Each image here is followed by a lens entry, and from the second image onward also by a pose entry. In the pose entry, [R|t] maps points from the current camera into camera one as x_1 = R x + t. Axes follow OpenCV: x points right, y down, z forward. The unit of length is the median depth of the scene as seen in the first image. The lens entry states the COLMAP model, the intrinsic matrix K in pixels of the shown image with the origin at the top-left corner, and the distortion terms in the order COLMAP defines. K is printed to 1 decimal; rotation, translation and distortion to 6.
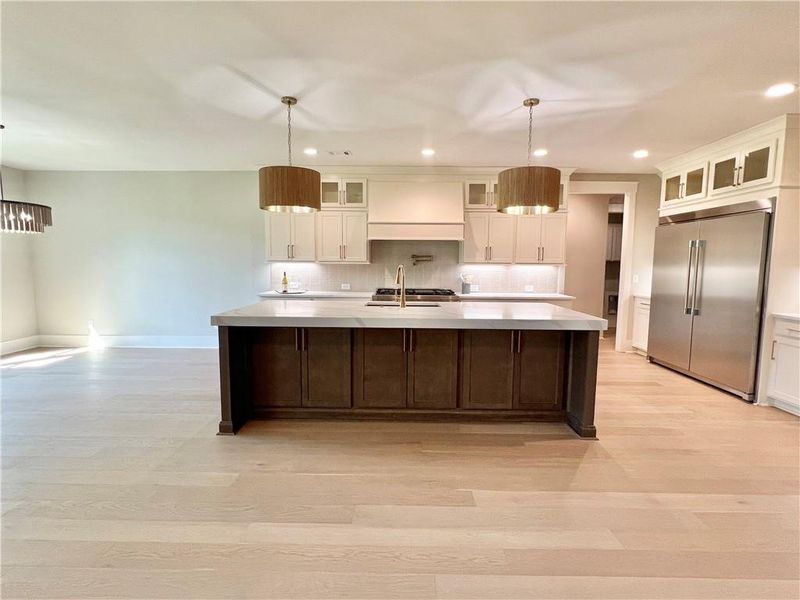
lens RADIAL K [[388.6, 0, 404.6], [0, 388.6, 300.2], [0, 0, 1]] dist [-0.007559, 0.000983]
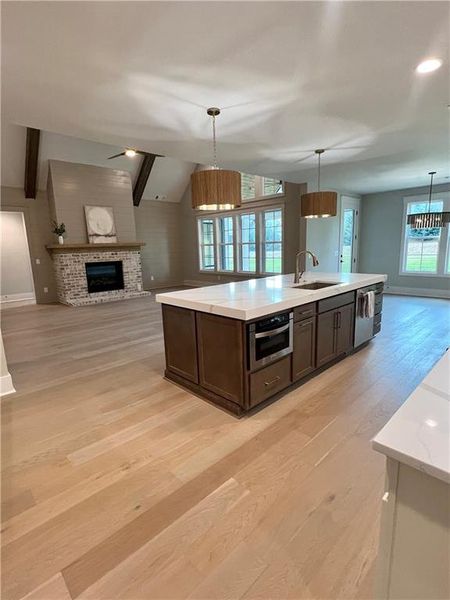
lens RADIAL K [[291.5, 0, 215.0], [0, 291.5, 301.4], [0, 0, 1]] dist [-0.007559, 0.000983]
pose [[-0.730255, 0.142148, -0.668223, 0.957670], [-0.038225, 0.968080, 0.247709, -0.174685], [0.682104, 0.206433, -0.701512, 1.687416]]
